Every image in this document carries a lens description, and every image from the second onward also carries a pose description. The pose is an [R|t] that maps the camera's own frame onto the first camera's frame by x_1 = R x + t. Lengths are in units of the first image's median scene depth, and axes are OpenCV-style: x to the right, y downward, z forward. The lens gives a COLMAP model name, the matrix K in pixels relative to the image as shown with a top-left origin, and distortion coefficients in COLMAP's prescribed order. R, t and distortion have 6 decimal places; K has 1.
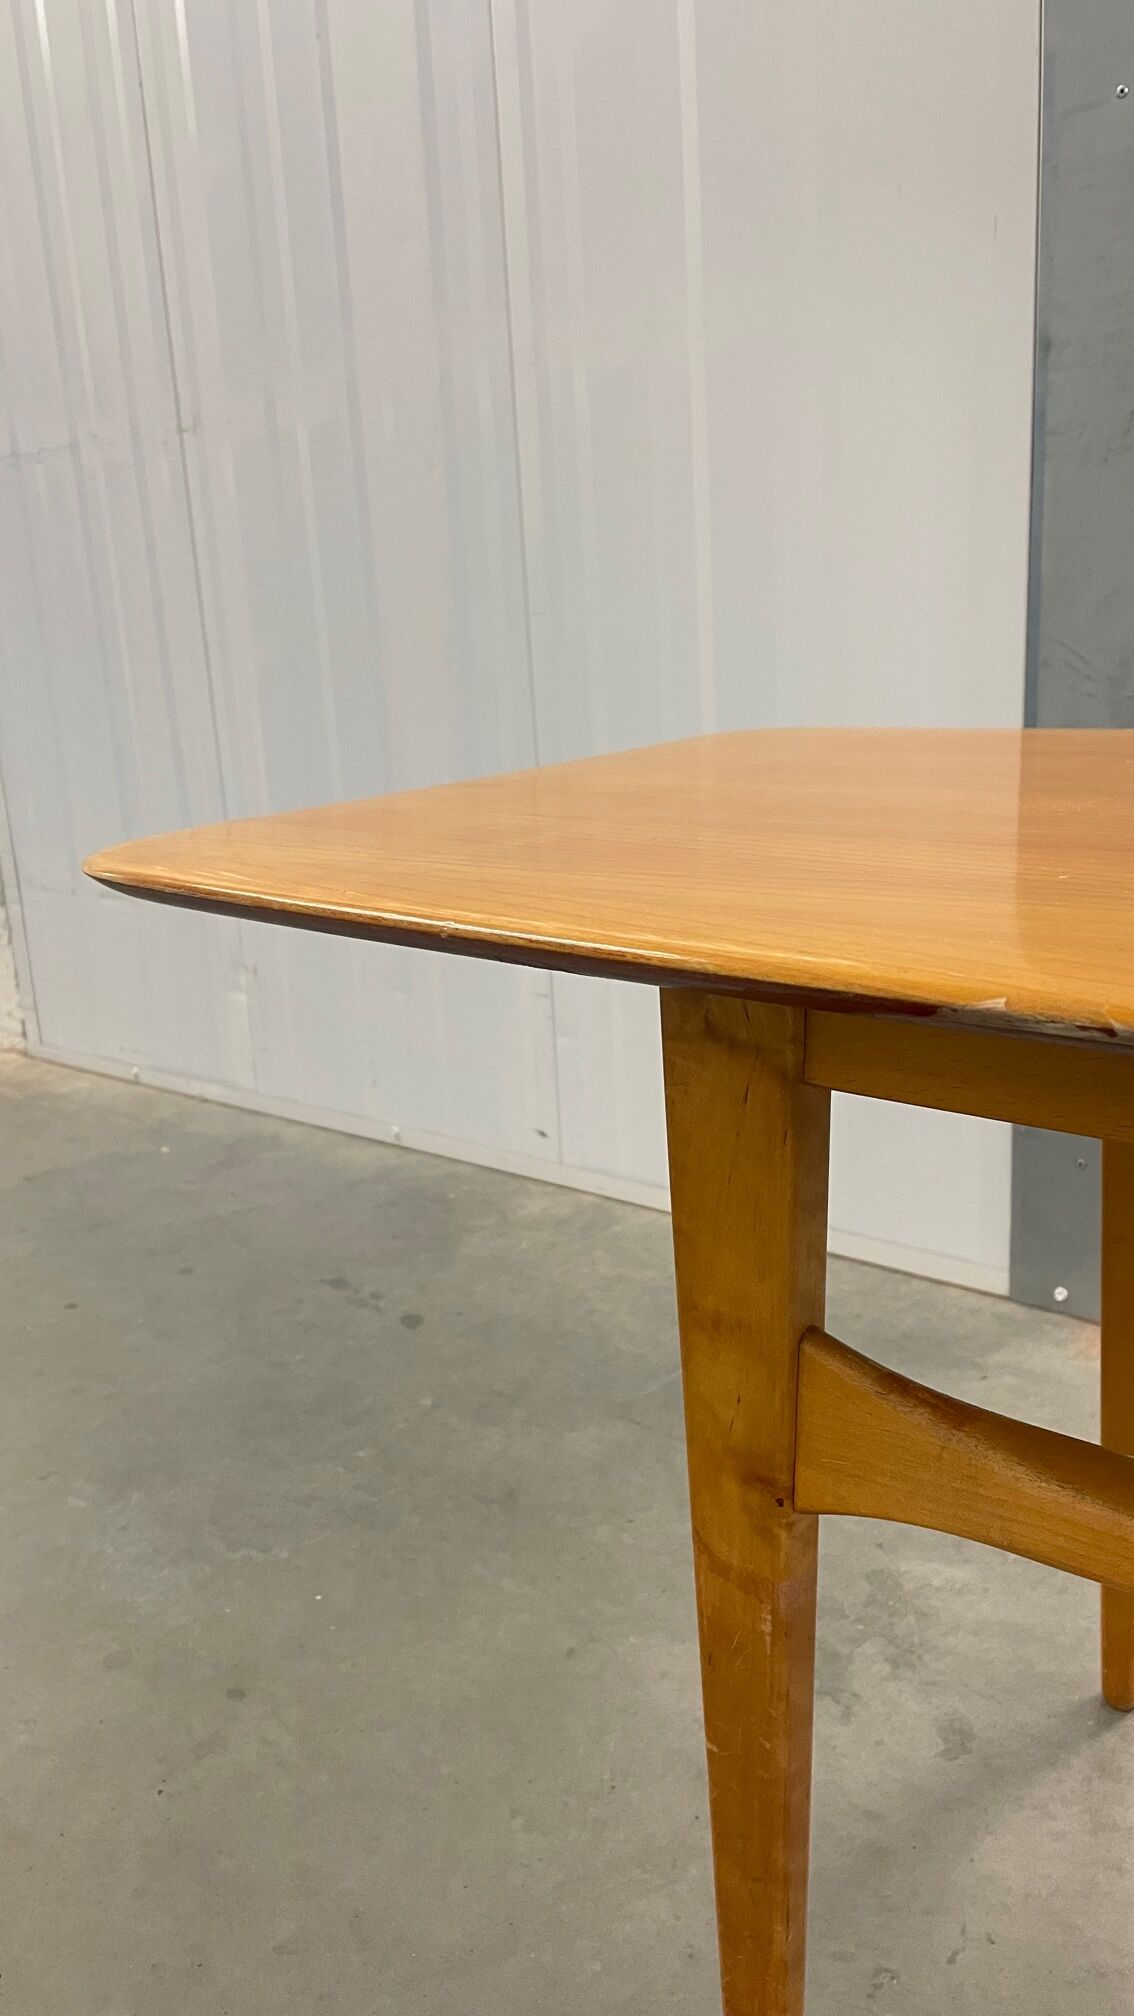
lens RADIAL K [[1518.6, 0, 567.0], [0, 1518.6, 1008.0], [0, 0, 1]] dist [0.101648, -0.145195]
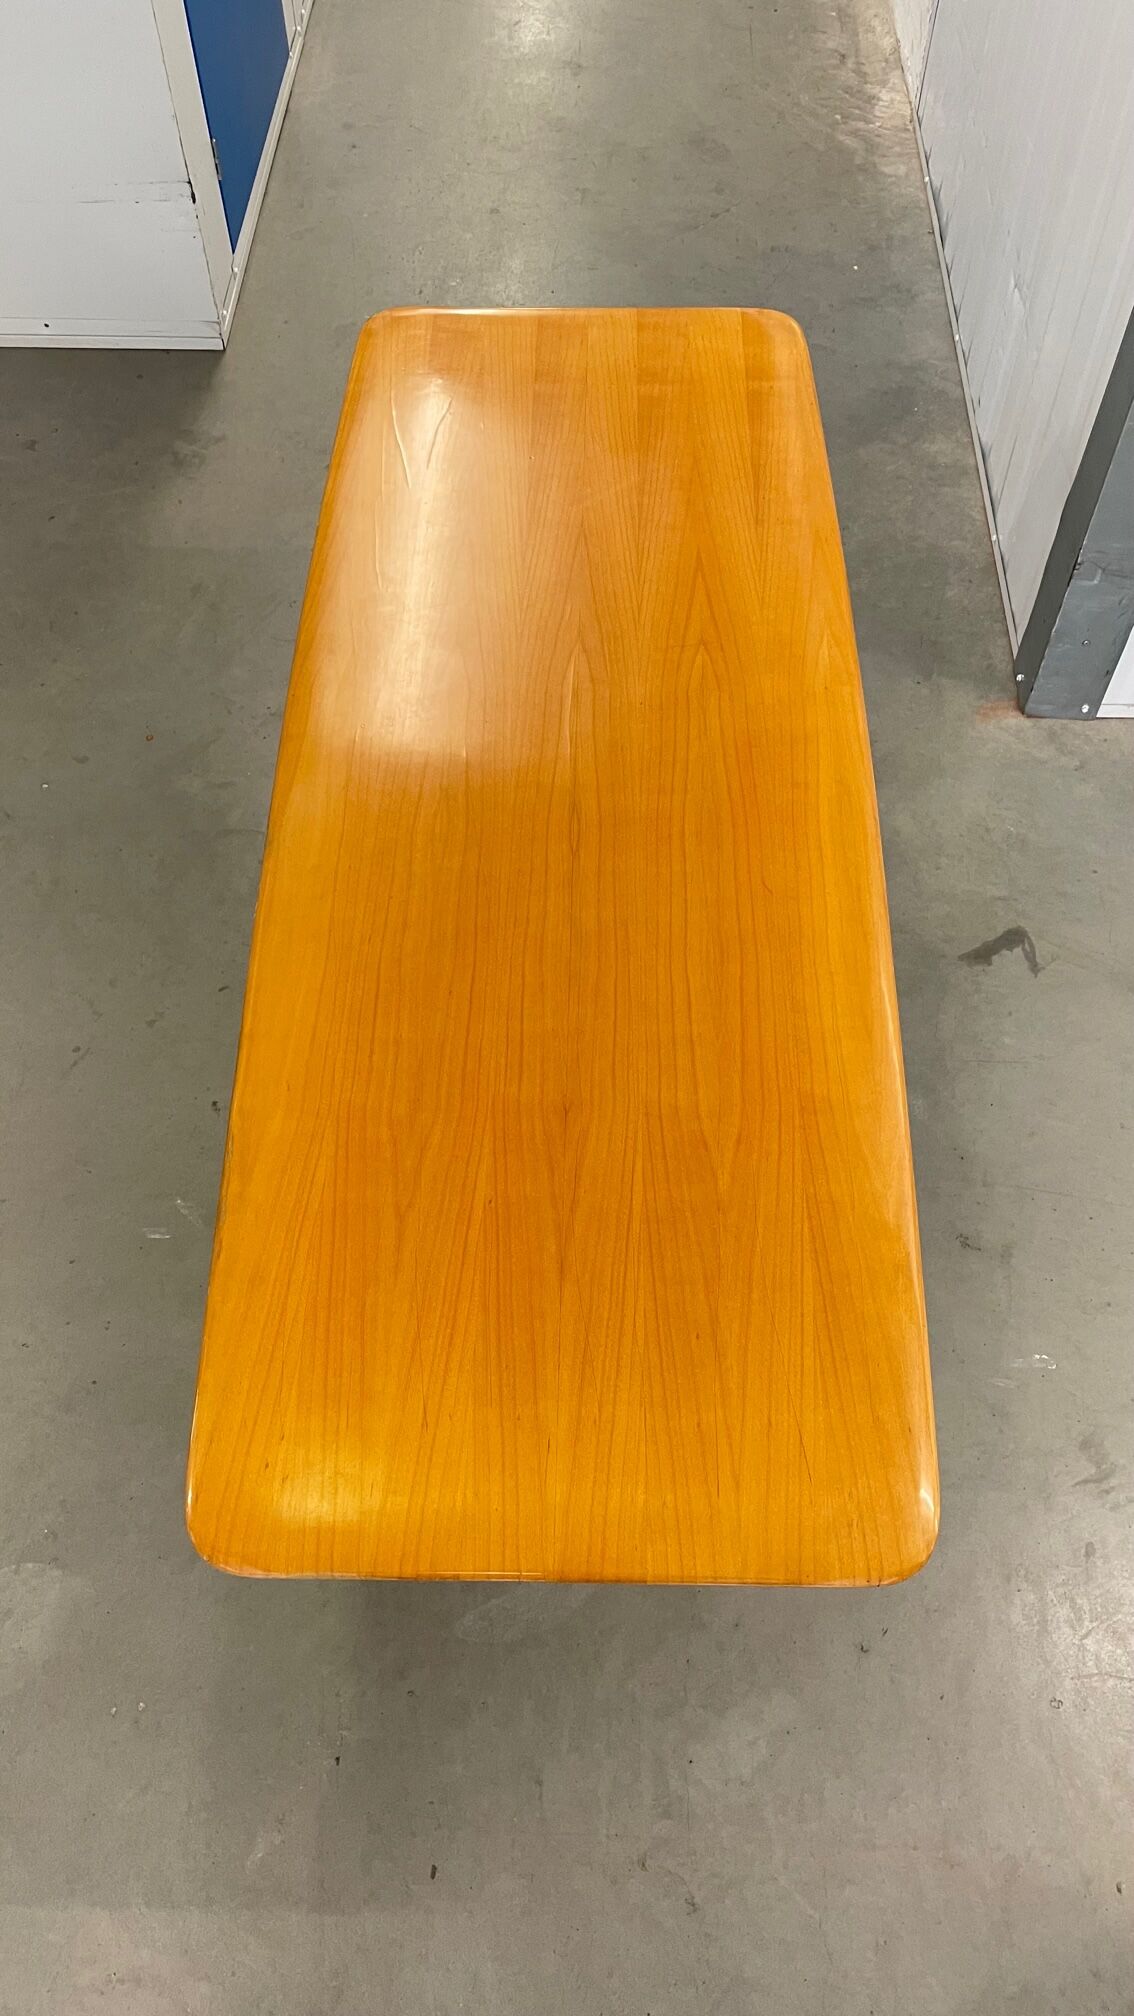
lens RADIAL K [[1523.5, 0, 546.3], [0, 1523.5, 998.1], [0, 0, 1]] dist [0.088271, -0.116927]
pose [[0.596197, 0.690368, -0.409807, 1.358217], [-0.222319, 0.632454, 0.742008, -1.036482], [0.771442, -0.351275, 0.530549, -0.577890]]
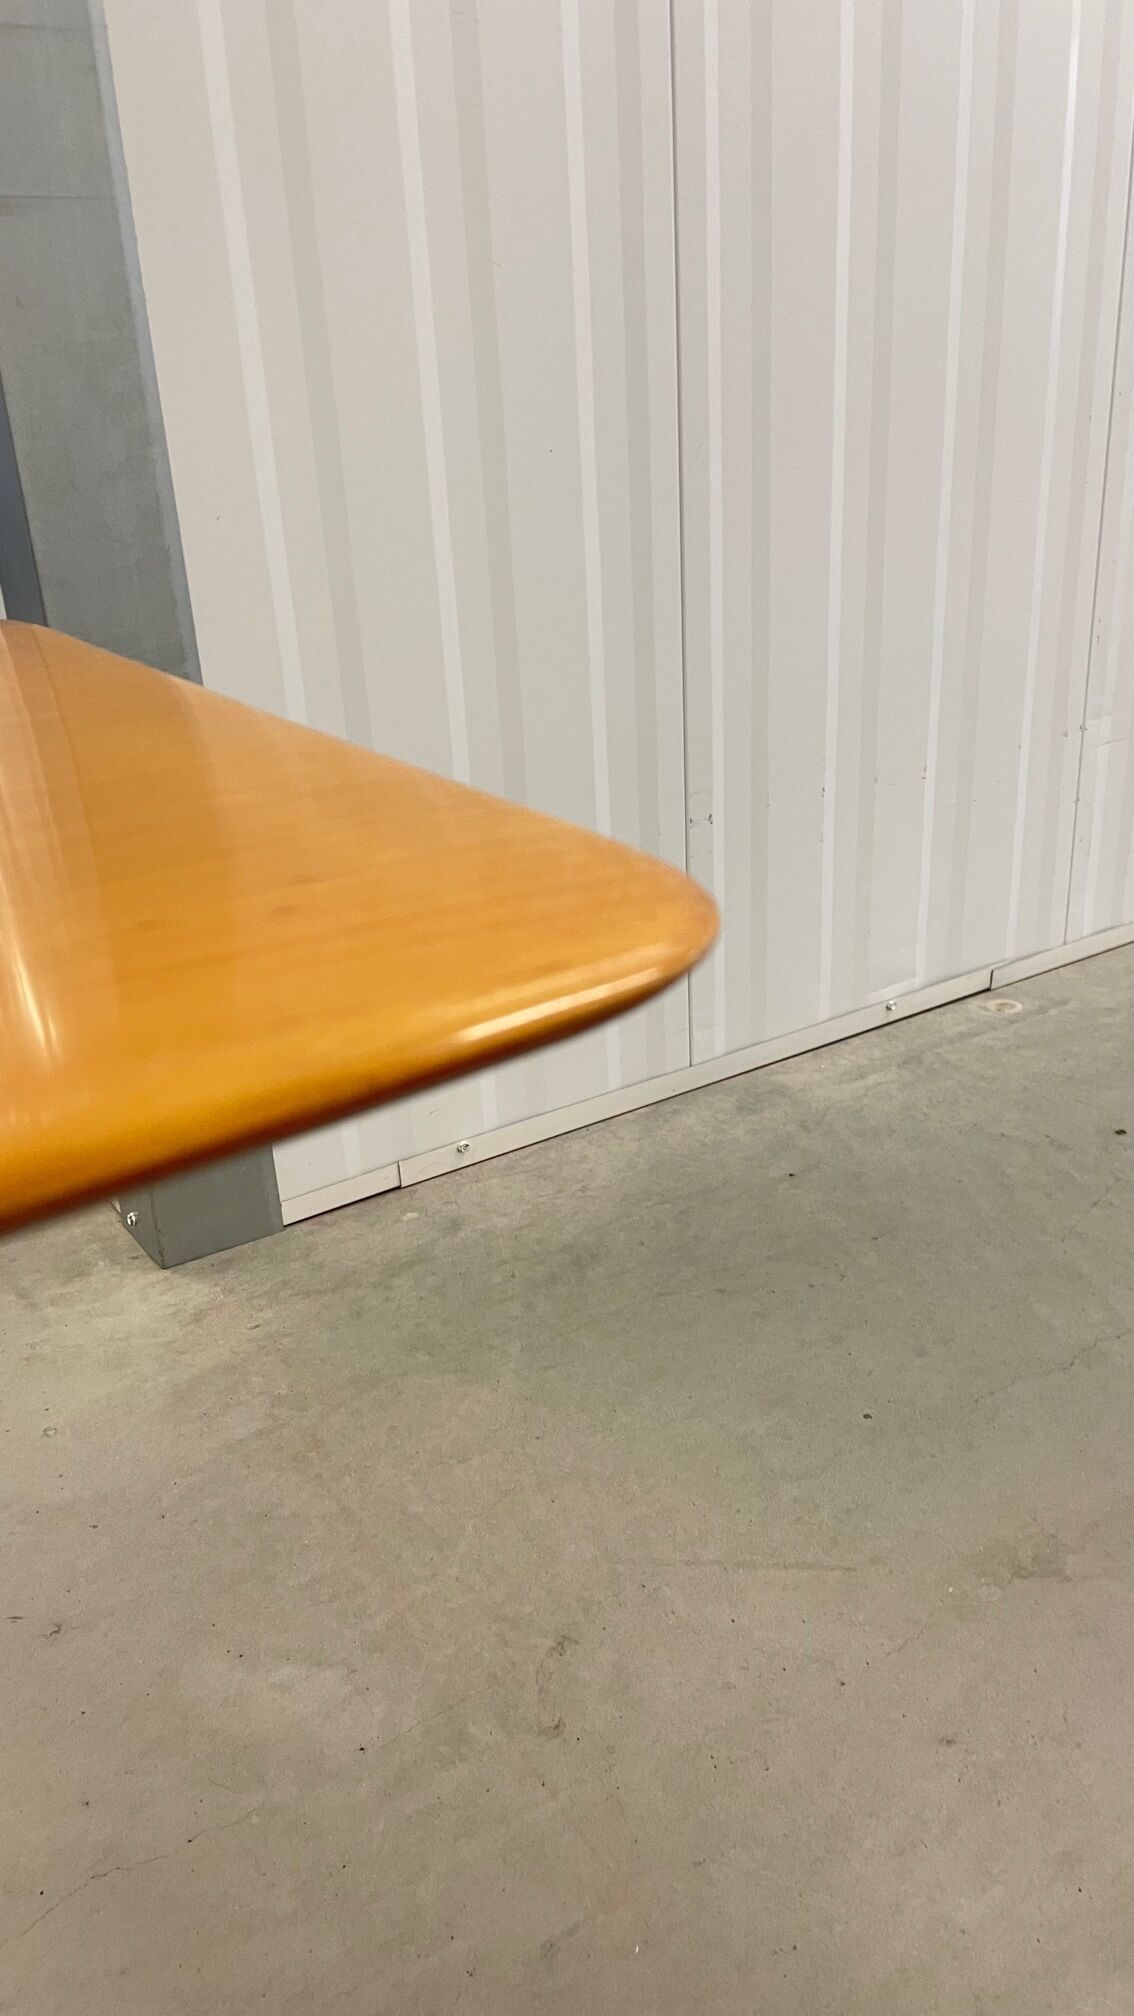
lens RADIAL K [[1513.3, 0, 569.3], [0, 1513.3, 1014.6], [0, 0, 1]] dist [0.102659, -0.118576]
pose [[0.336945, -0.323857, 0.884073, 0.773344], [0.274727, 0.931936, 0.236685, 0.068921], [-0.900552, 0.163129, 0.402983, -0.395100]]
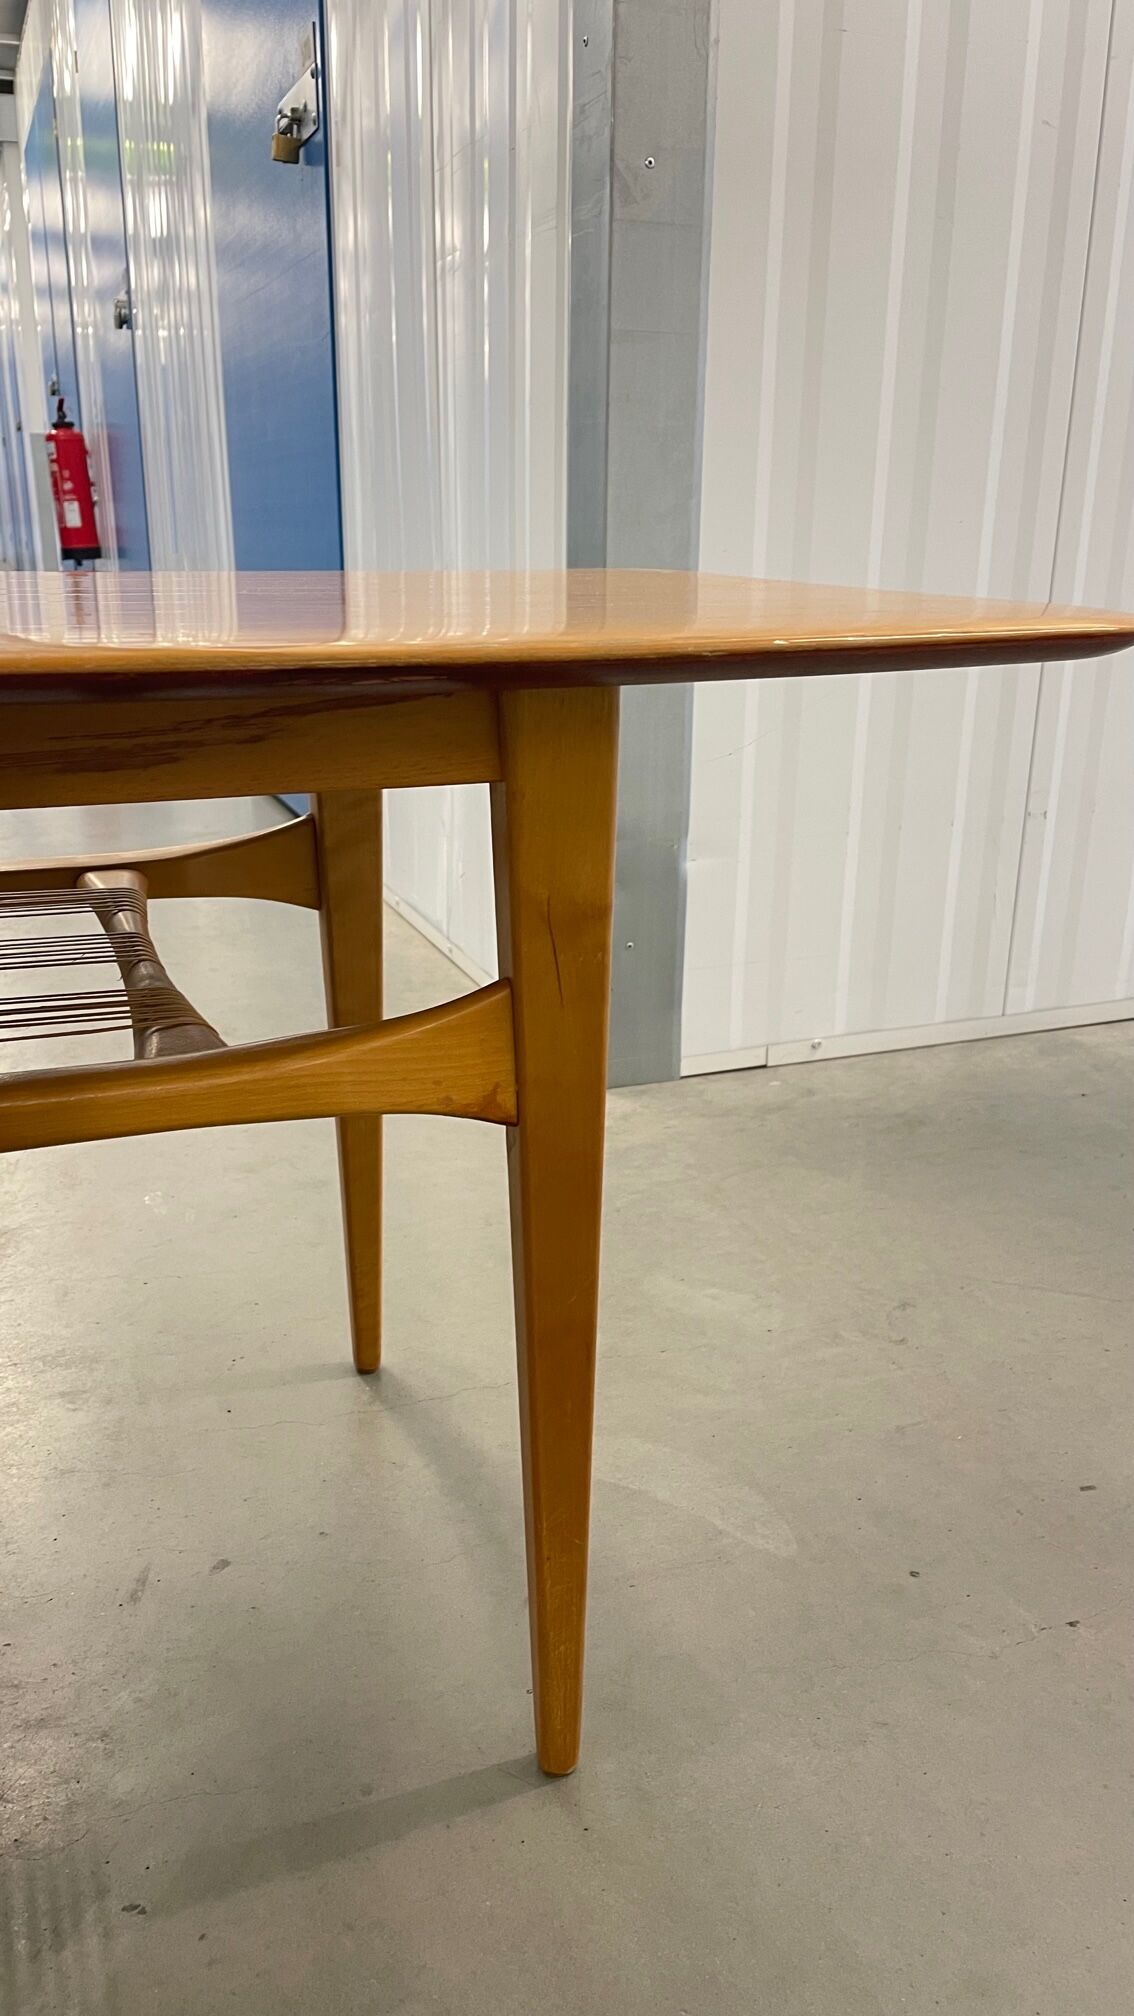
lens RADIAL K [[1523.5, 0, 546.3], [0, 1523.5, 998.1], [0, 0, 1]] dist [0.088271, -0.116927]
pose [[0.518150, -0.202988, 0.830853, 0.269937], [0.185581, 0.974968, 0.122462, 0.151982], [-0.834913, 0.090737, 0.542850, -0.445416]]
